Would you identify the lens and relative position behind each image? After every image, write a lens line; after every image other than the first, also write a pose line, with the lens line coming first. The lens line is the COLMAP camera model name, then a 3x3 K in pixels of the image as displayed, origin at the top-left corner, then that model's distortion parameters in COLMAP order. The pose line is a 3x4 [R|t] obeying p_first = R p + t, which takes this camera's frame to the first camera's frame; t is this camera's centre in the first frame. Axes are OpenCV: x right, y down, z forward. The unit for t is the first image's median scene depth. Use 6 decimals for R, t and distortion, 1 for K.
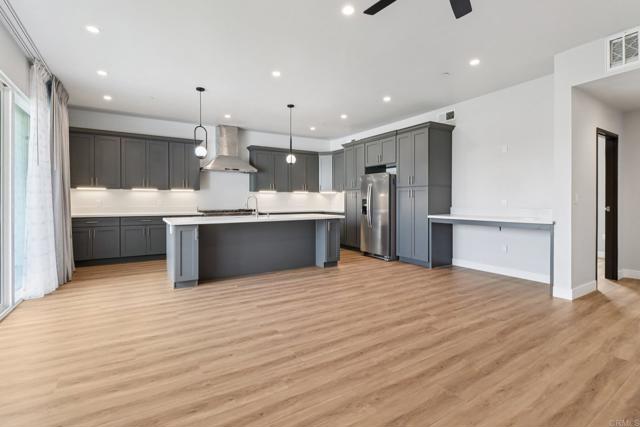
lens RADIAL K [[306.4, 0, 320.5], [0, 306.4, 210.2], [0, 0, 1]] dist [-0.002947, -0.003337]
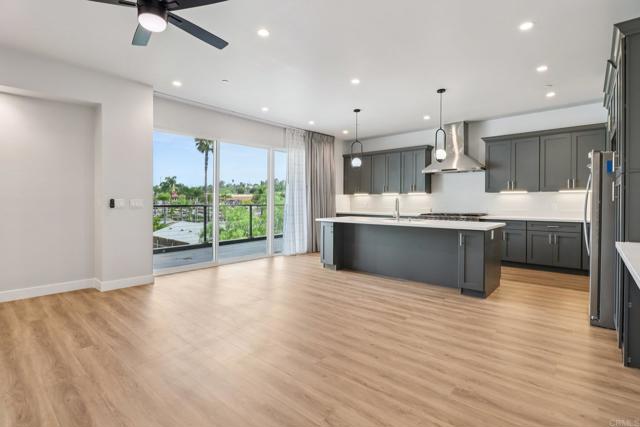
lens RADIAL K [[306.4, 0, 315.8], [0, 306.4, 207.0], [0, 0, 1]] dist [-0.002947, -0.003337]
pose [[0.274534, 0.017195, -0.961424, 0.653754], [-0.037488, 0.999271, 0.007167, -0.016616], [0.960846, 0.034074, 0.274979, 0.478502]]
